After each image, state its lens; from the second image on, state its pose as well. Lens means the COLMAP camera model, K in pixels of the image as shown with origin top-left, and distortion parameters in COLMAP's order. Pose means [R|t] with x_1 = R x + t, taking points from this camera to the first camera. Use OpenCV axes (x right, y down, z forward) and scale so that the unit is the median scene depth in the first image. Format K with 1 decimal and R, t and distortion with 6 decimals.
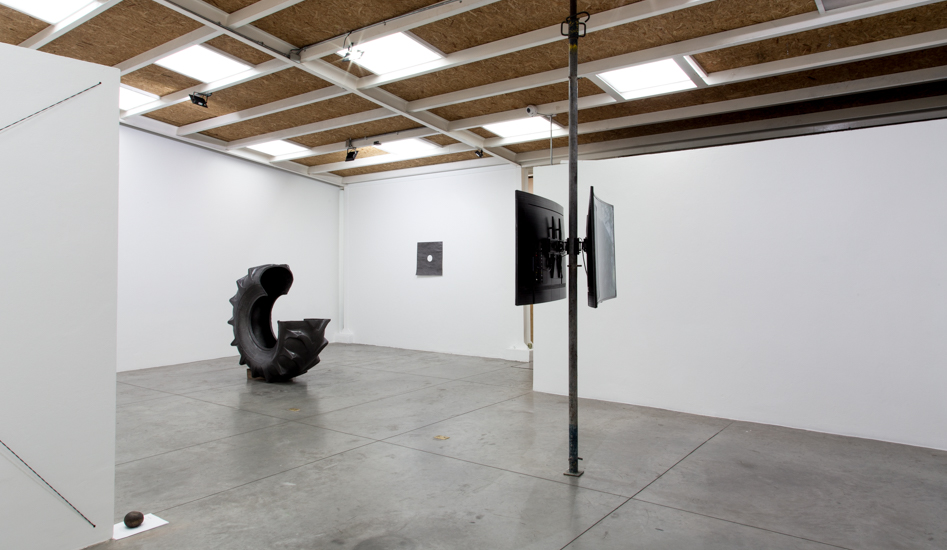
lens RADIAL K [[629.5, 0, 473.9], [0, 629.5, 240.4], [0, 0, 1]] dist [0.004335, -0.001573]
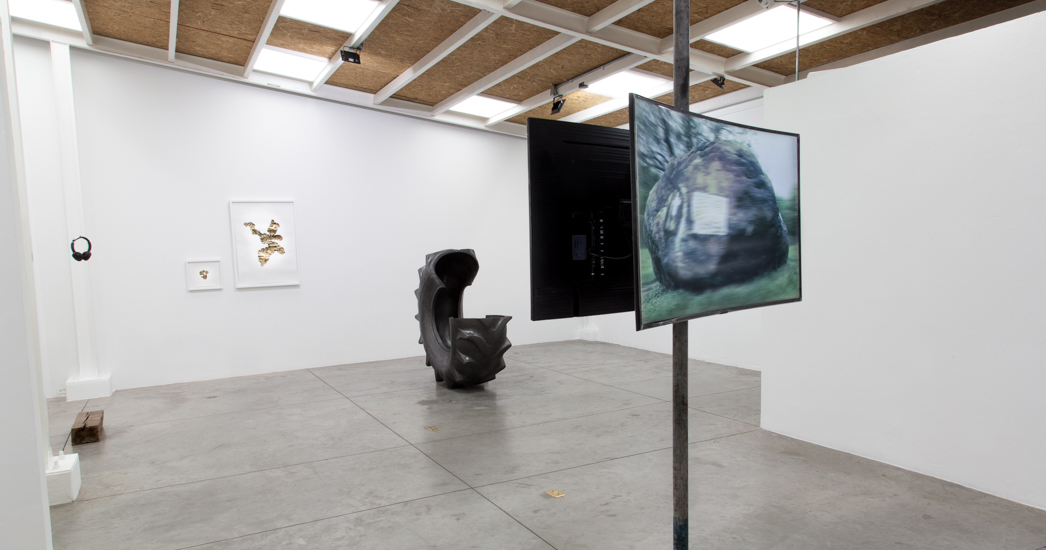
lens RADIAL K [[701.6, 0, 522.9], [0, 701.6, 308.8], [0, 0, 1]] dist [0.005929, 0.001186]
pose [[0.903650, 0.014513, -0.428025, 0.163029], [0.042057, 0.991588, 0.122412, 0.006264], [0.426201, -0.128619, 0.895438, 0.199751]]
